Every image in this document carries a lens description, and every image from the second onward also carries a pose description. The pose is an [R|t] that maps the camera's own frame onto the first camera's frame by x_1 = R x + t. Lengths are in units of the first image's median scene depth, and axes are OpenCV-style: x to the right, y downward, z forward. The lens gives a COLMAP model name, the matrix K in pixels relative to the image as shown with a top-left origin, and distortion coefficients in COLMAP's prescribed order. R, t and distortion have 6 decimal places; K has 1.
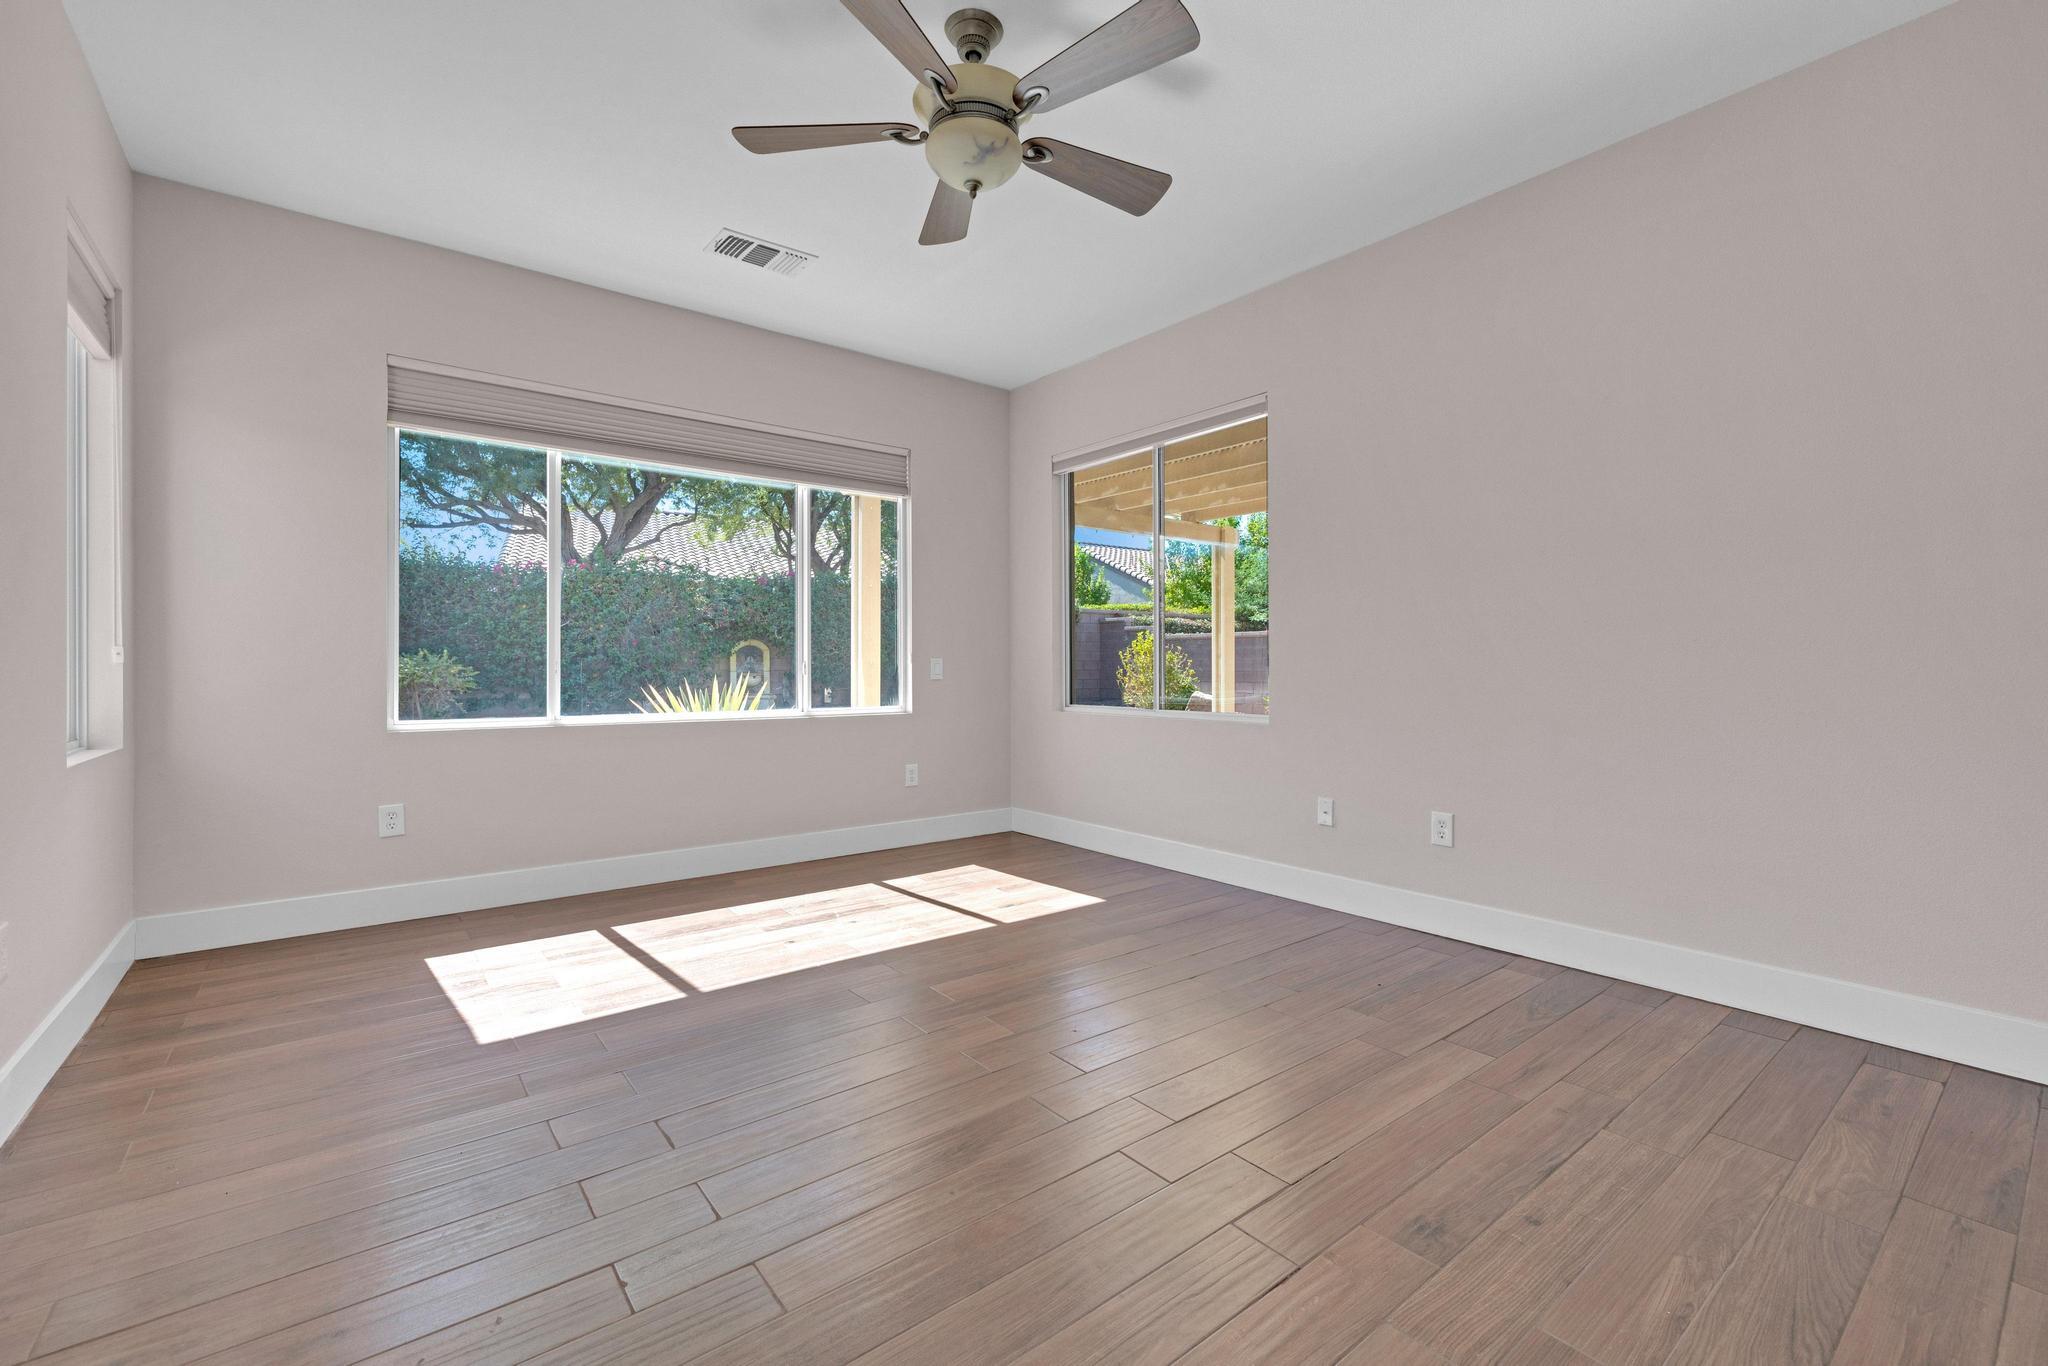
lens RADIAL K [[867.8, 0, 1018.6], [0, 867.8, 661.5], [0, 0, 1]] dist [0.000012, -0.000723]
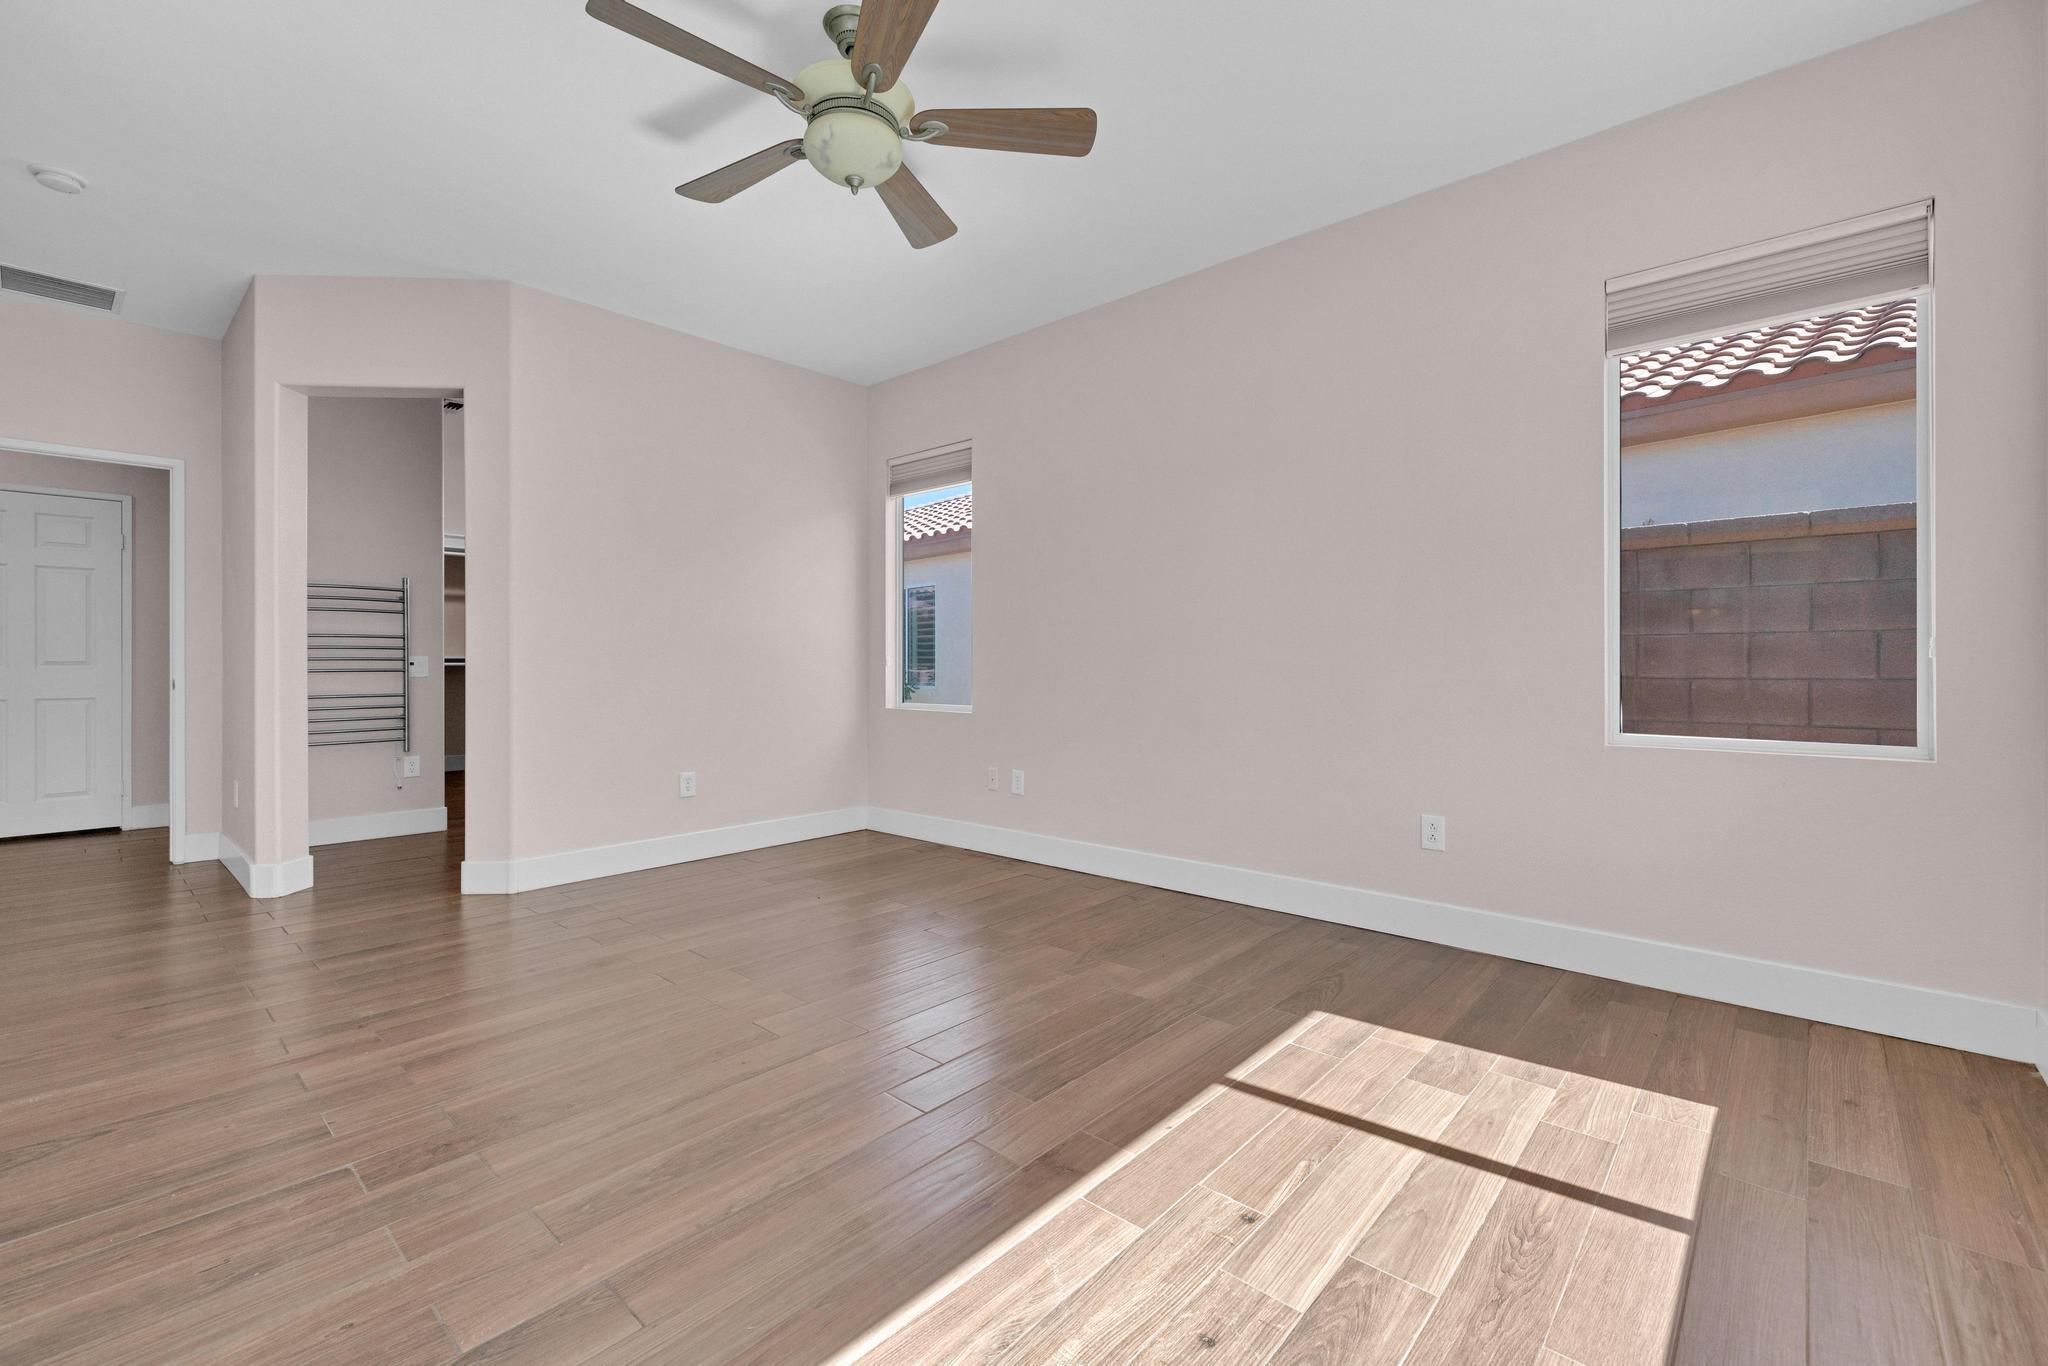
lens RADIAL K [[867.8, 0, 1018.6], [0, 867.8, 661.5], [0, 0, 1]] dist [0.000012, -0.000723]
pose [[-0.984553, 0.001591, -0.175082, -0.048549], [0.001866, 0.999997, -0.001405, 0.003929], [0.175080, -0.001710, -0.984553, 1.543663]]
